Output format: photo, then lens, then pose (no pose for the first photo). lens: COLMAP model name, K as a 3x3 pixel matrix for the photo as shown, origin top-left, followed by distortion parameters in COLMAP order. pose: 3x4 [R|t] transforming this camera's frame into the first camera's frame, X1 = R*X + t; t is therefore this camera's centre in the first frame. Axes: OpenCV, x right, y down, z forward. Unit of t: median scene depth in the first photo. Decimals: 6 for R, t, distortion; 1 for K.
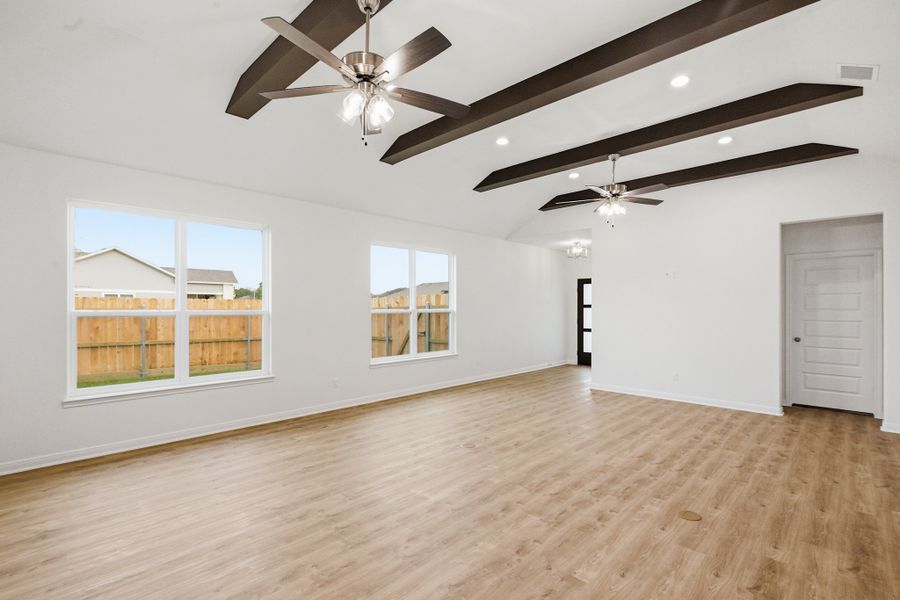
lens RADIAL K [[413.5, 0, 445.0], [0, 413.5, 304.2], [0, 0, 1]] dist [-0.004603, 0.000116]
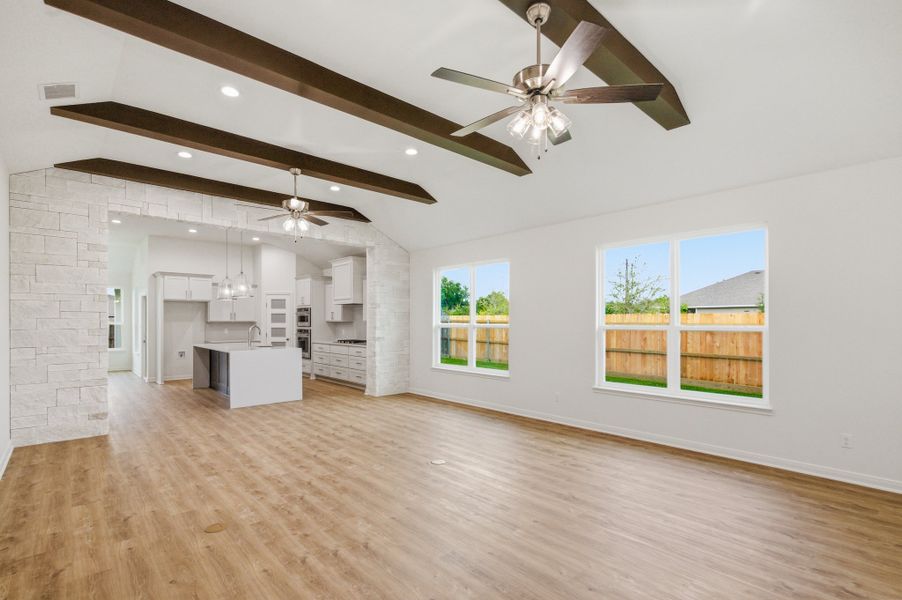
lens RADIAL K [[425.9, 0, 456.8], [0, 425.9, 306.7], [0, 0, 1]] dist [-0.000400, -0.000159]
pose [[-0.047767, -0.034339, -0.998268, 1.020832], [0.007305, 0.999370, -0.034726, 0.005218], [0.998832, -0.008951, -0.047486, 1.031104]]
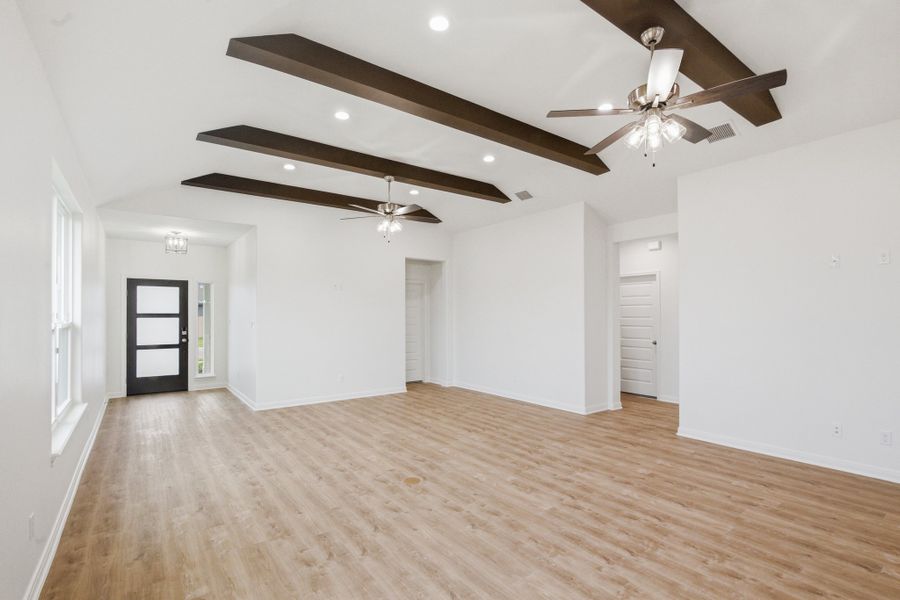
lens RADIAL K [[424.9, 0, 455.8], [0, 424.9, 306.7], [0, 0, 1]] dist [-0.000400, -0.000159]
pose [[0.149181, 0.020200, 0.988604, -0.745911], [-0.002863, 0.999796, -0.019996, 0.005263], [-0.988806, 0.000153, 0.149208, 0.735402]]
